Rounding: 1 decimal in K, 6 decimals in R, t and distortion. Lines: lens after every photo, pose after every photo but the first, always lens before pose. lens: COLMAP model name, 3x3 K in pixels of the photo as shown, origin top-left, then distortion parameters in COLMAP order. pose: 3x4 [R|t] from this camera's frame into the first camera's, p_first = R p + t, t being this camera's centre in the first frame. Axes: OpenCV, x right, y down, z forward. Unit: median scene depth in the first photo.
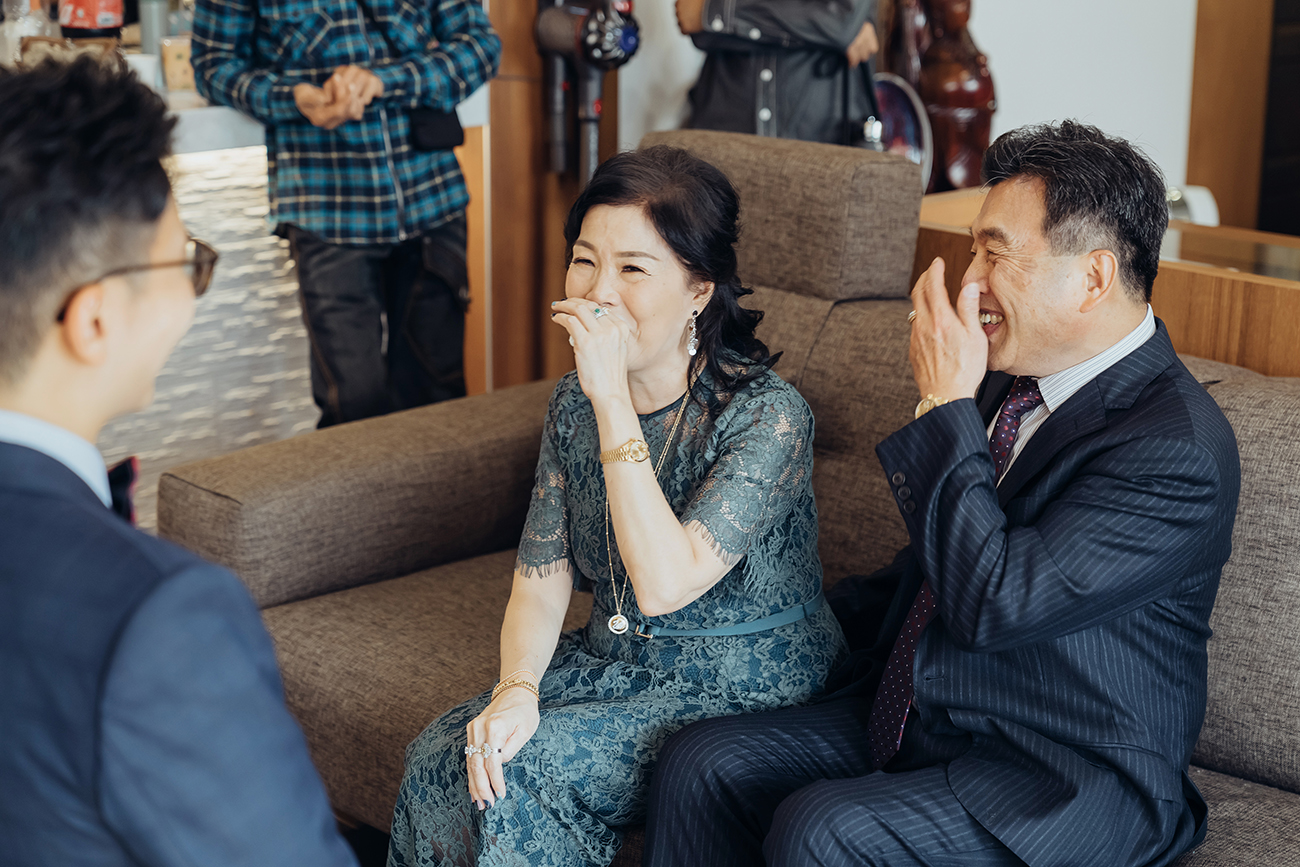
lens RADIAL K [[2233.6, 0, 650.6], [0, 2233.6, 433.6], [0, 0, 1]] dist [-0.081099, 0.000000]
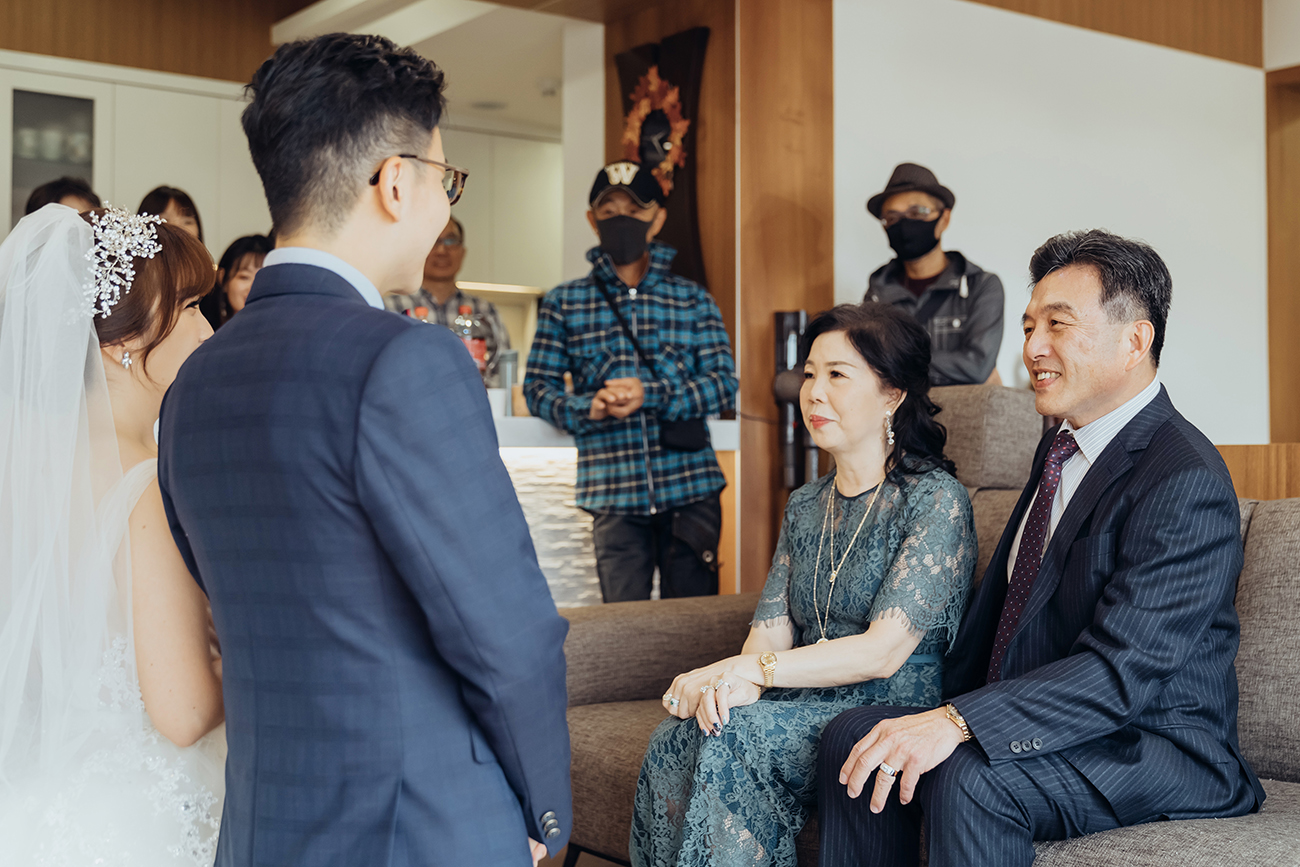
lens RADIAL K [[1538.4, 0, 649.9], [0, 1538.4, 433.9], [0, 0, 1]] dist [-0.115370, 0.000000]
pose [[0.989521, -0.011298, -0.143945, 0.019443], [-0.027817, 0.963343, -0.266828, 0.161719], [0.141683, 0.268036, 0.952934, 0.080505]]
